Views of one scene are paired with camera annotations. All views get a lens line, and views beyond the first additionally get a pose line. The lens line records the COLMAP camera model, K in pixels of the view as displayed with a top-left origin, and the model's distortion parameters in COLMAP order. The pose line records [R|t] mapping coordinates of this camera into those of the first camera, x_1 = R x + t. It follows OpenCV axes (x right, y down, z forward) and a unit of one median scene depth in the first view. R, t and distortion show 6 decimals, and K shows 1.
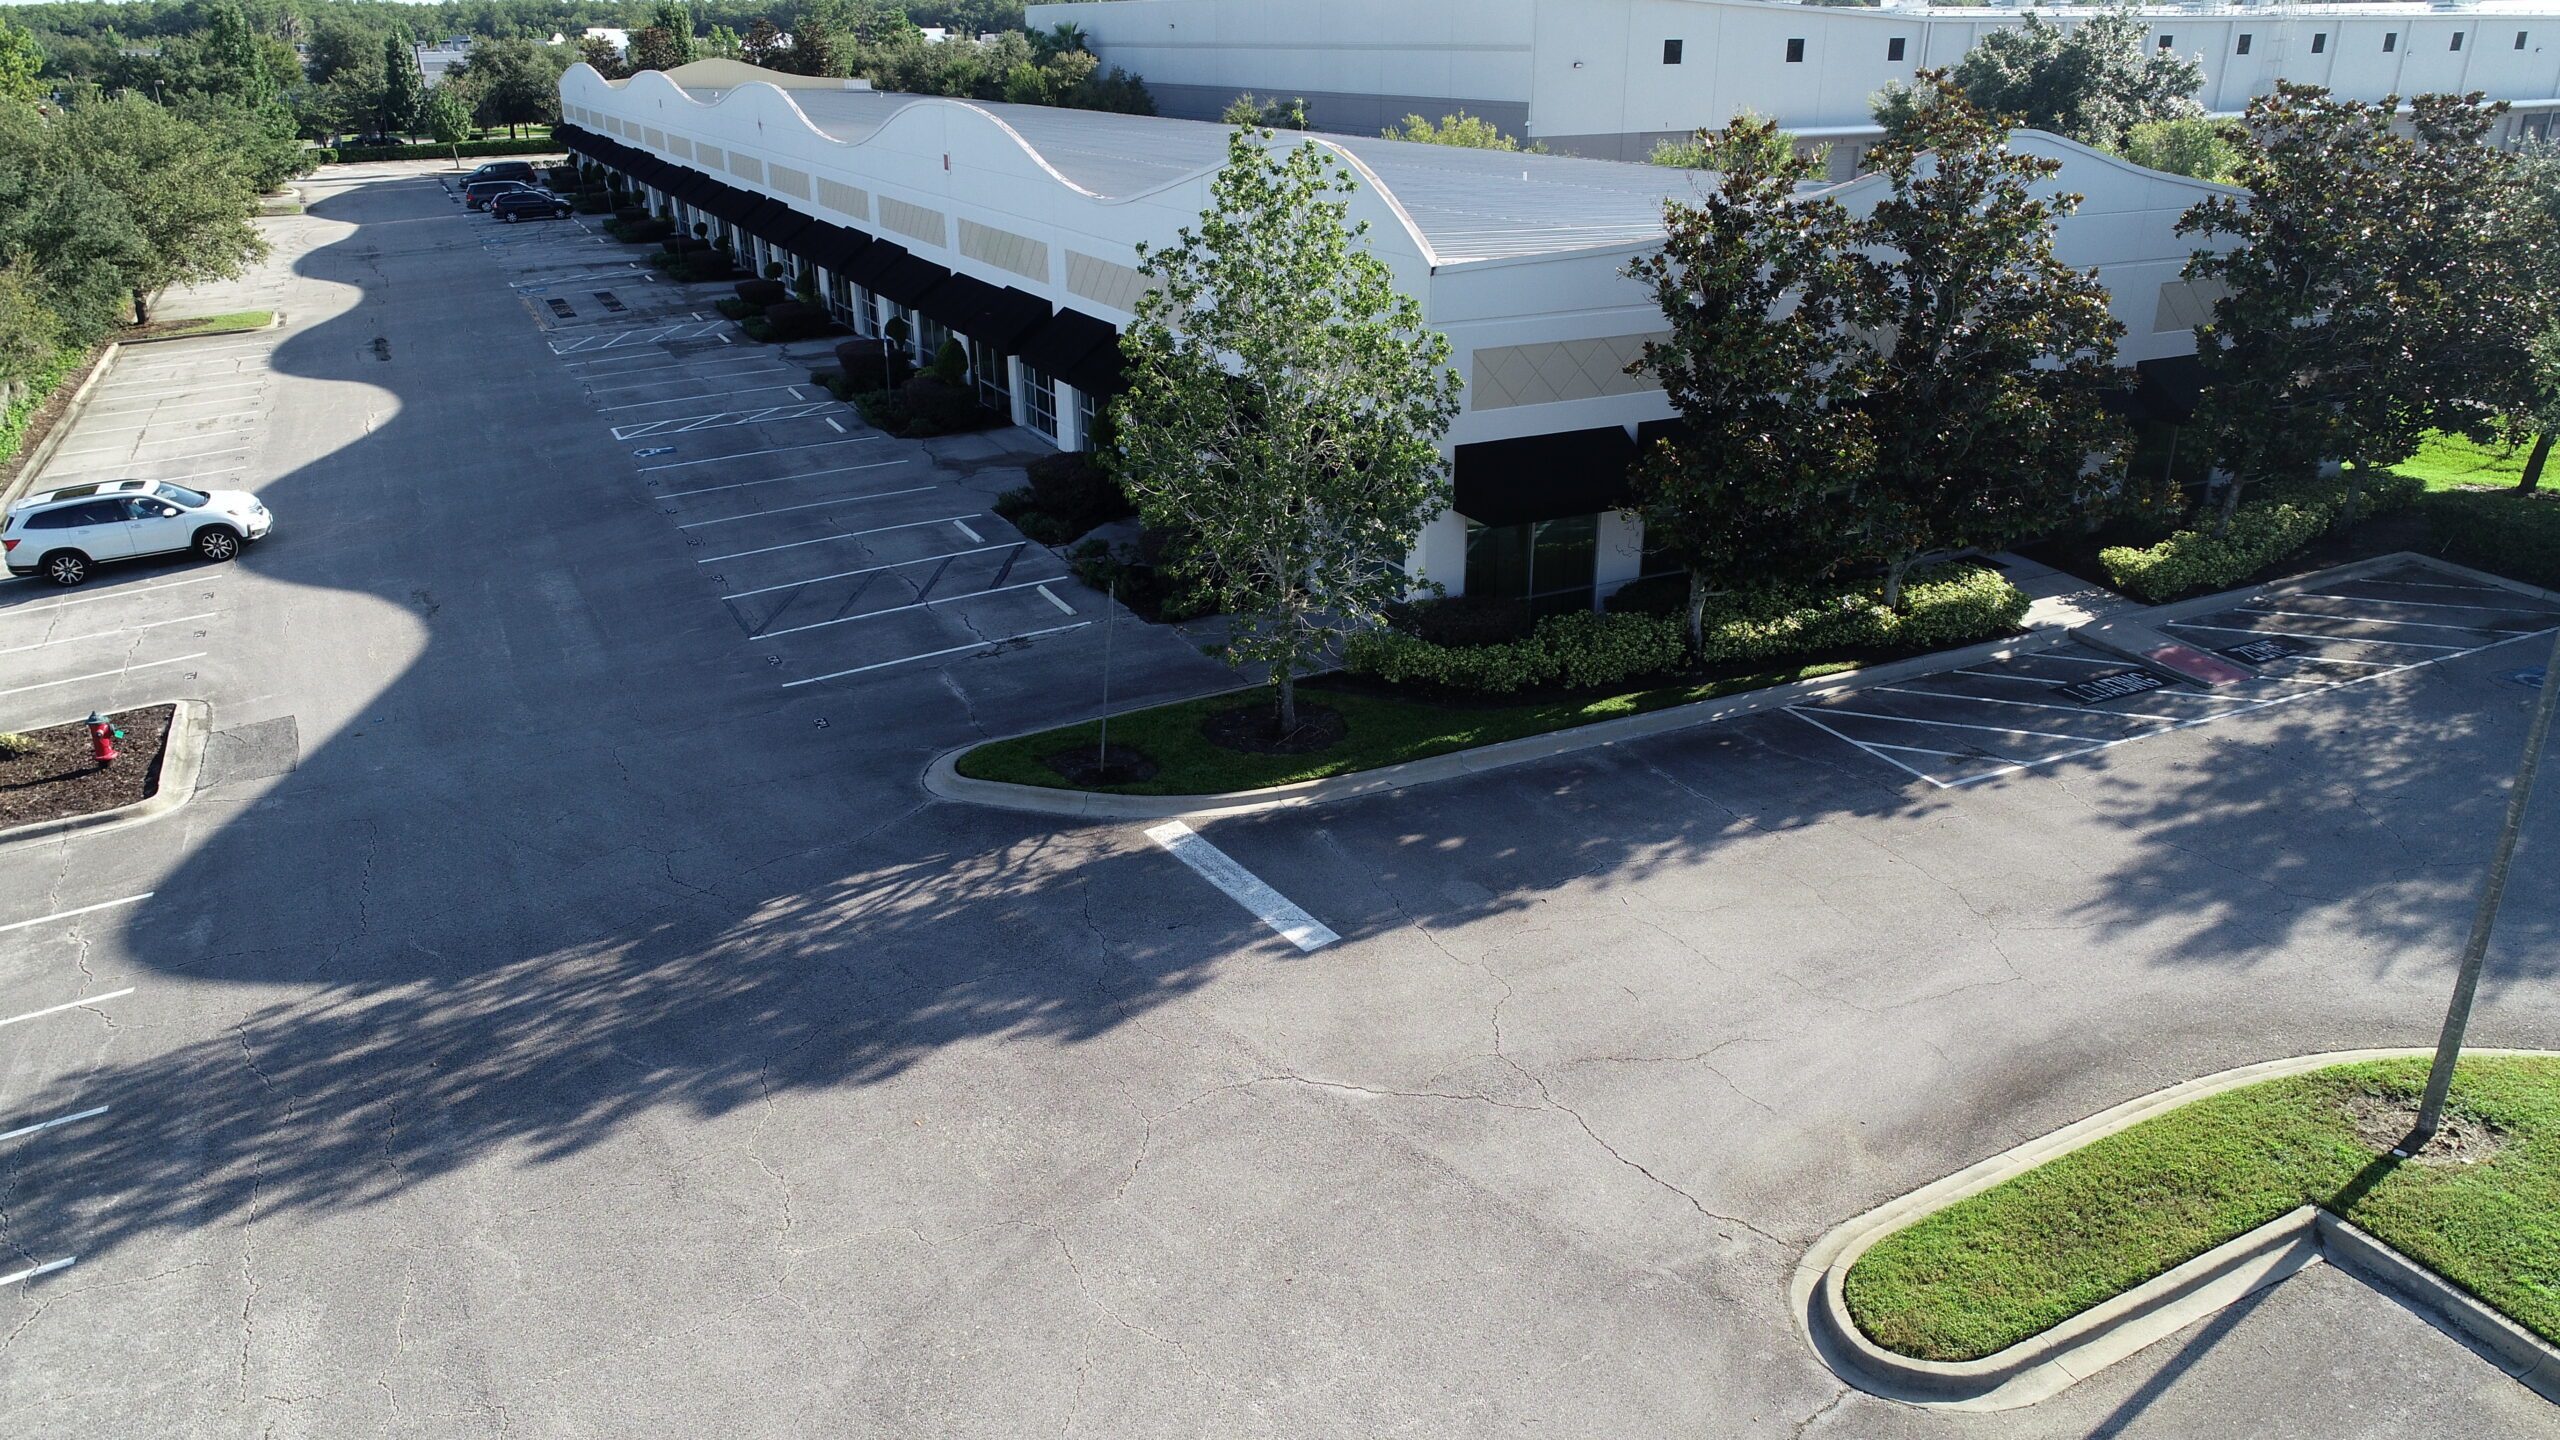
lens RADIAL K [[1721.2, 0, 1284.8], [0, 1721.2, 728.8], [0, 0, 1]] dist [0.001298, 0.000798]
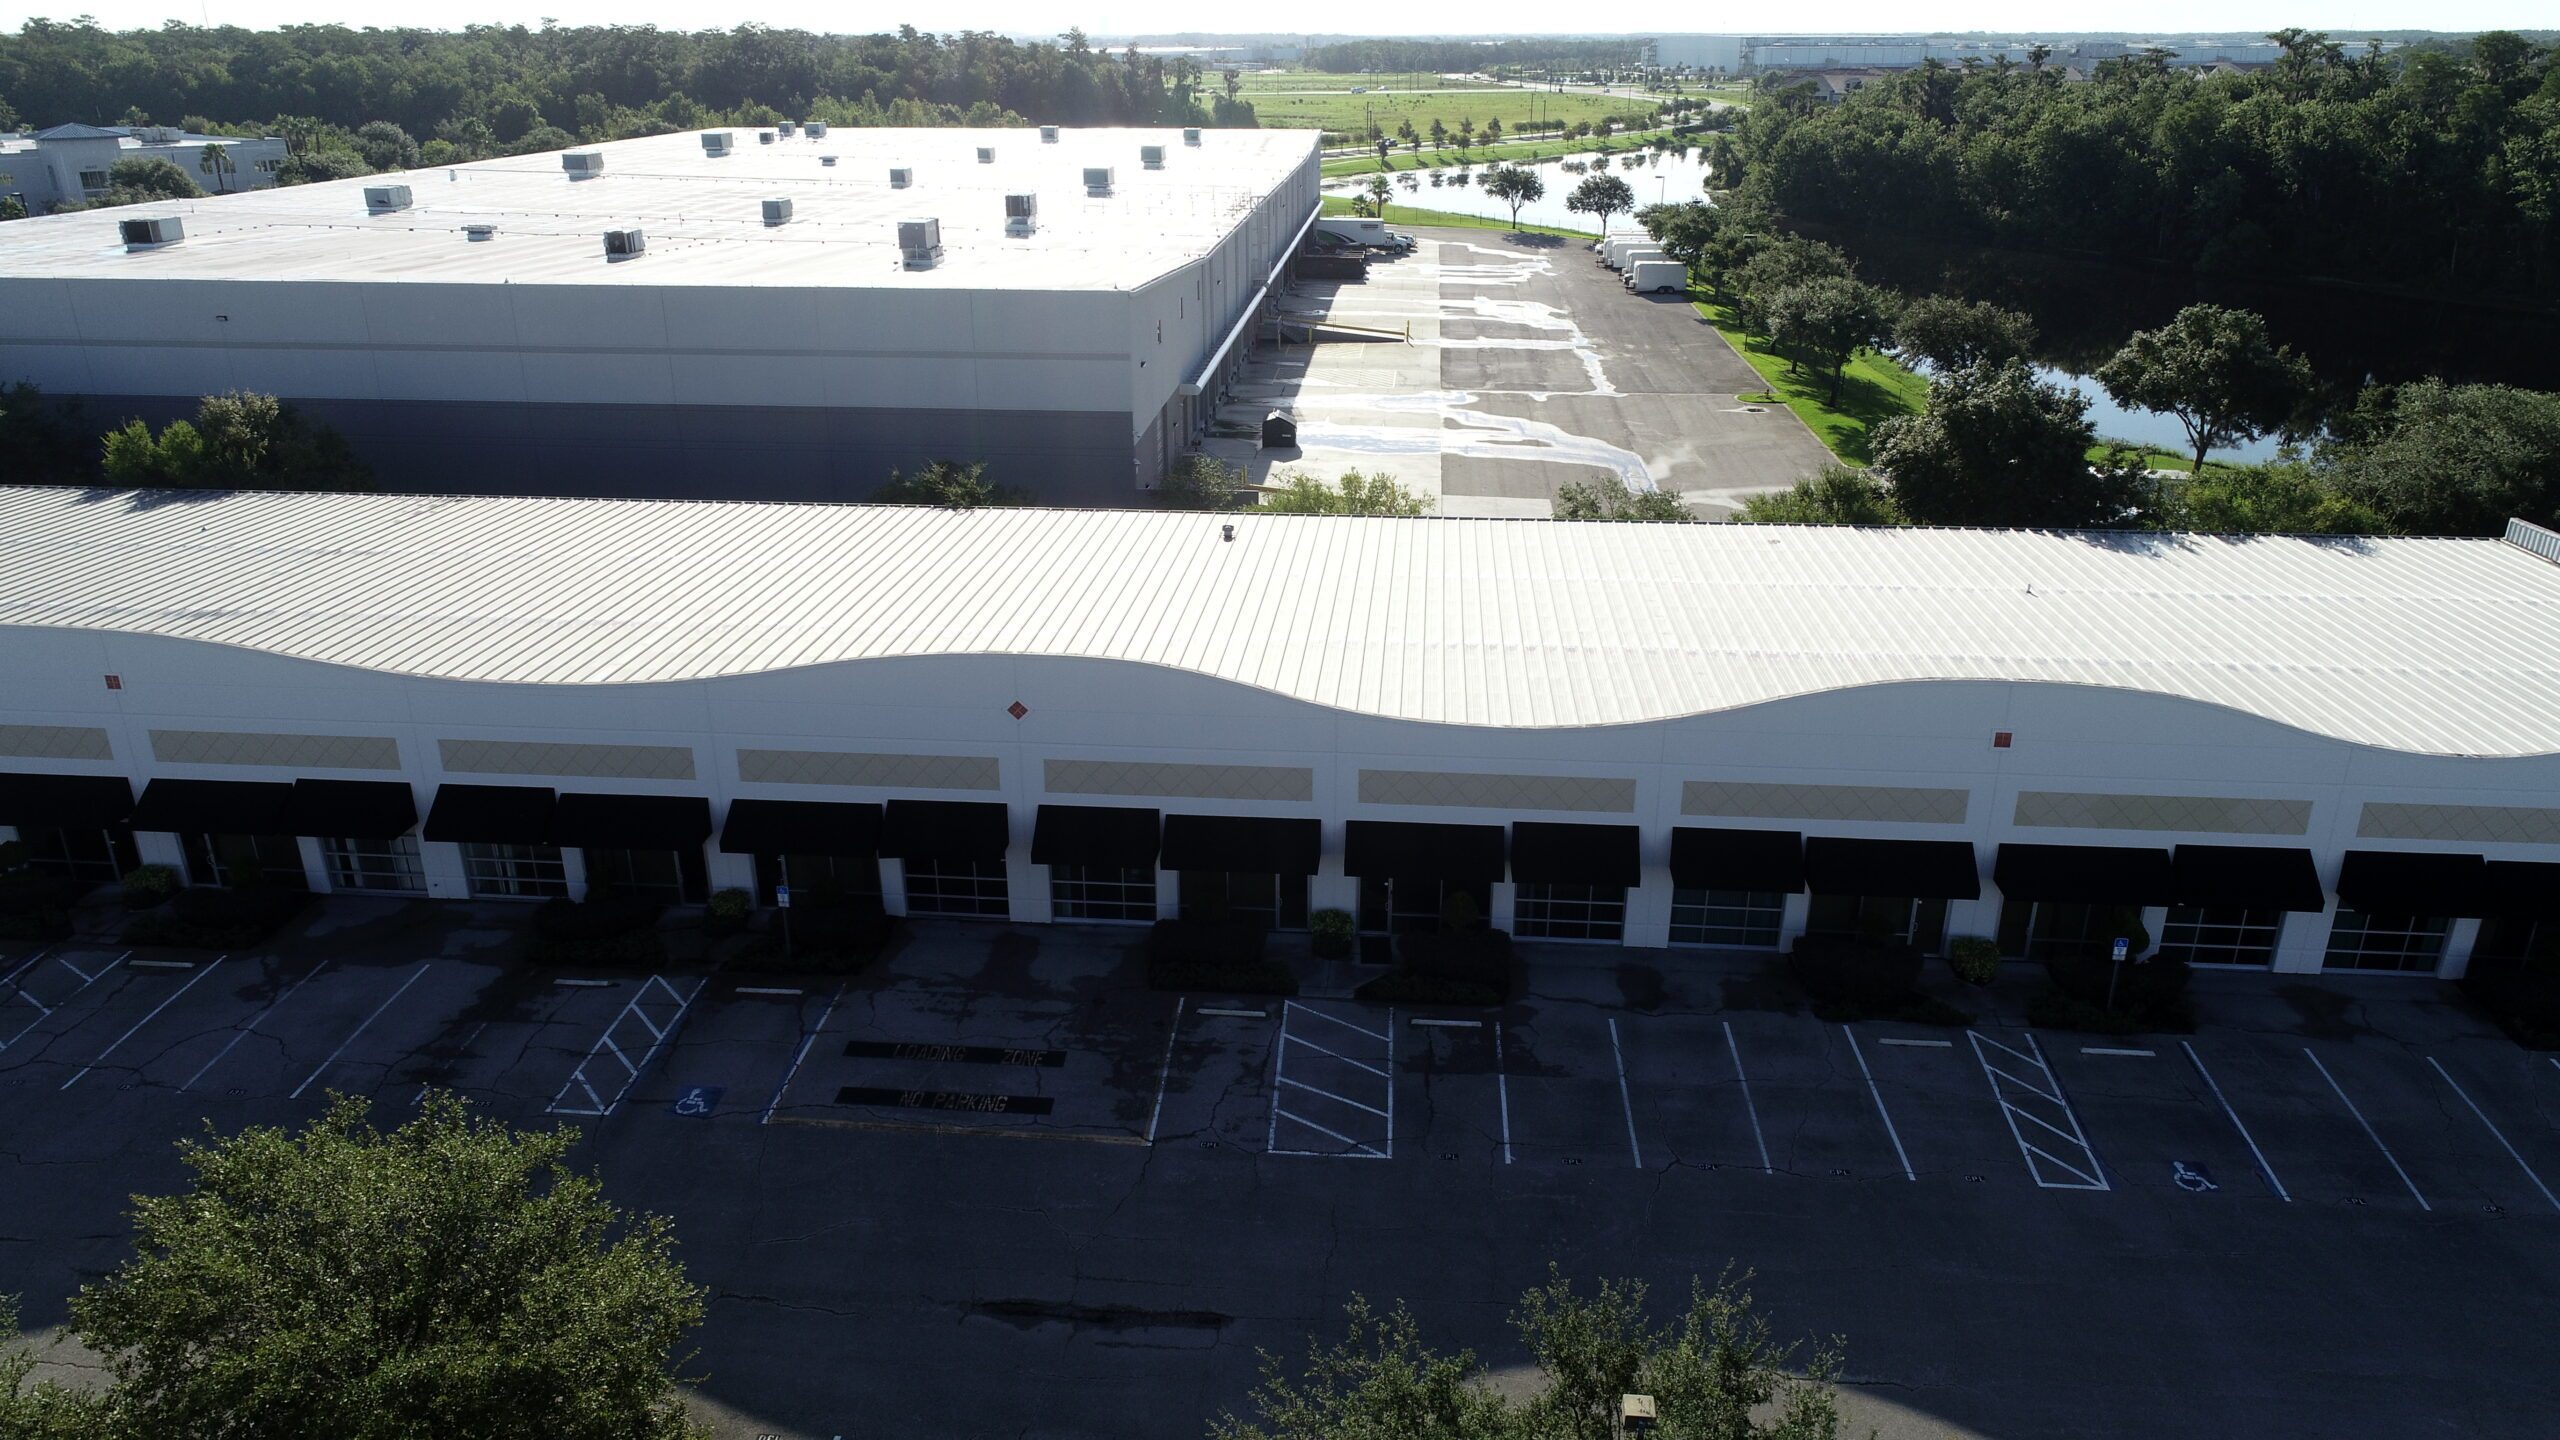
lens RADIAL K [[1721.2, 0, 1284.8], [0, 1721.2, 728.8], [0, 0, 1]] dist [0.001298, 0.000798]
pose [[0.527516, -0.313851, 0.789446, -1.914570], [0.316432, 0.934979, 0.160267, -1.027048], [-0.788415, 0.165262, 0.592529, 1.282749]]
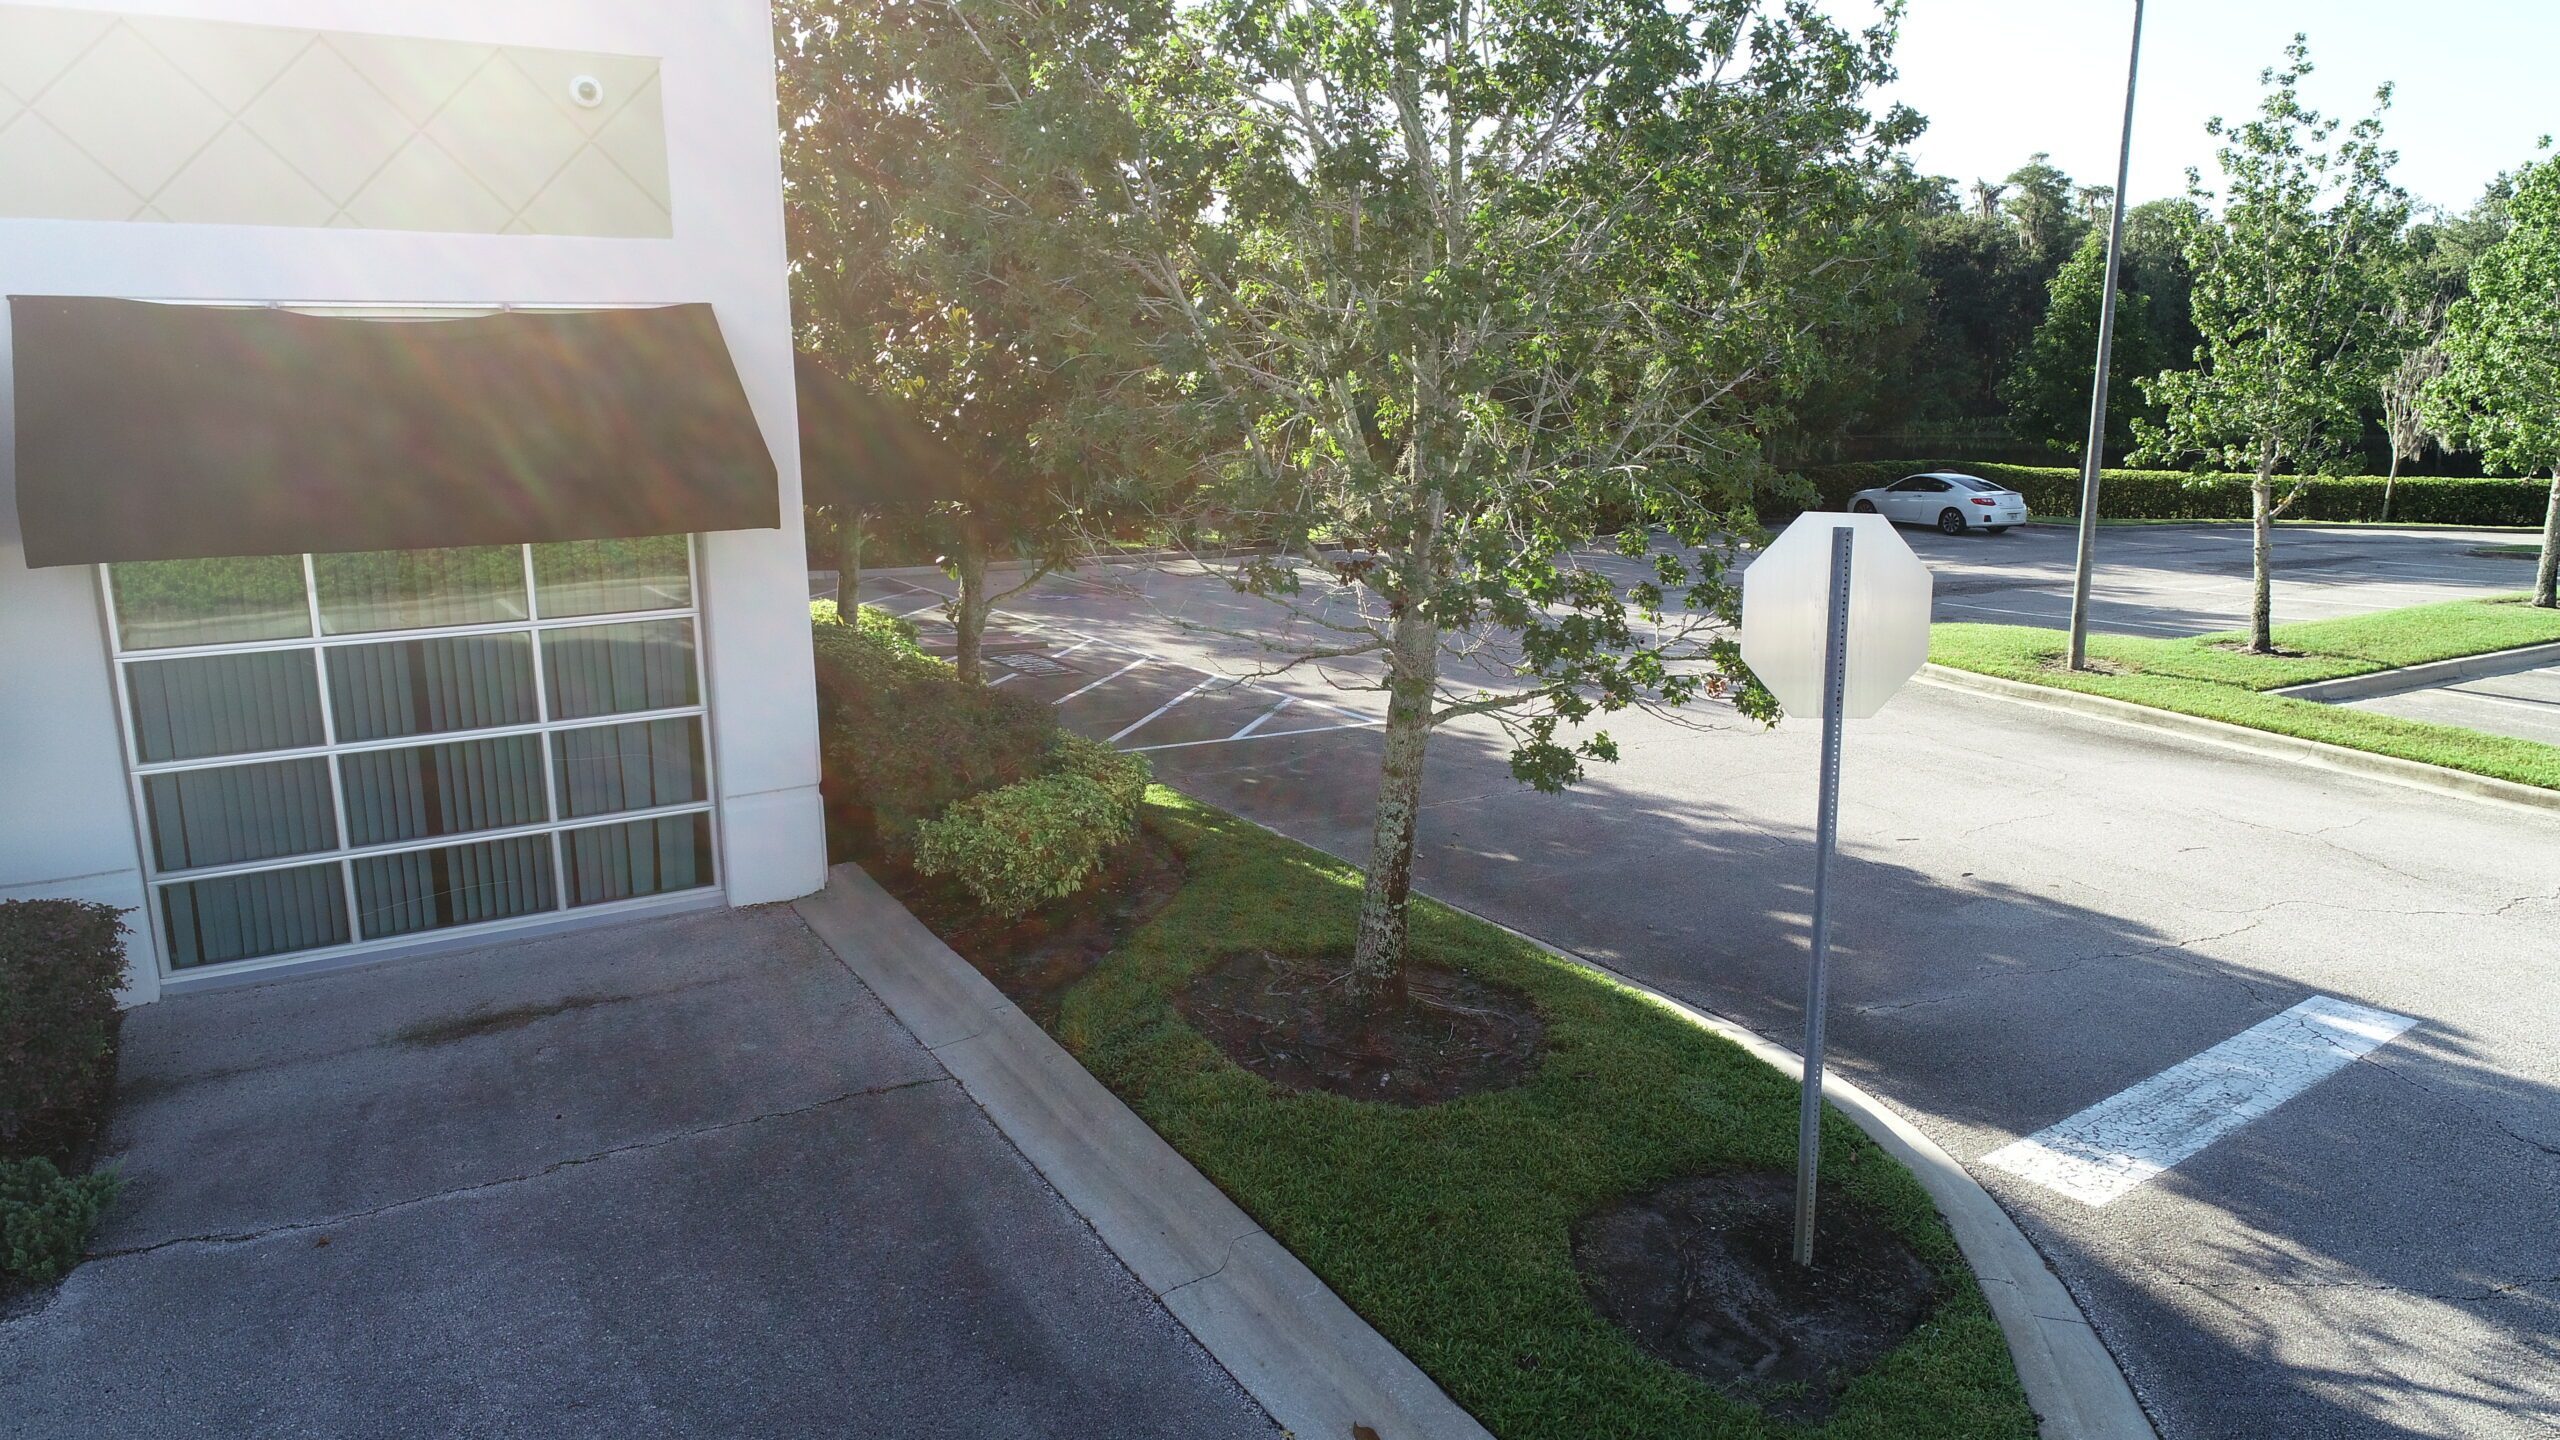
lens RADIAL K [[1721.2, 0, 1284.8], [0, 1721.2, 728.8], [0, 0, 1]] dist [0.001298, 0.000798]
pose [[-0.075859, -0.193356, 0.978192, -0.305383], [0.380738, 0.901069, 0.207638, -0.120569], [-0.921566, 0.388186, 0.005263, 0.916852]]
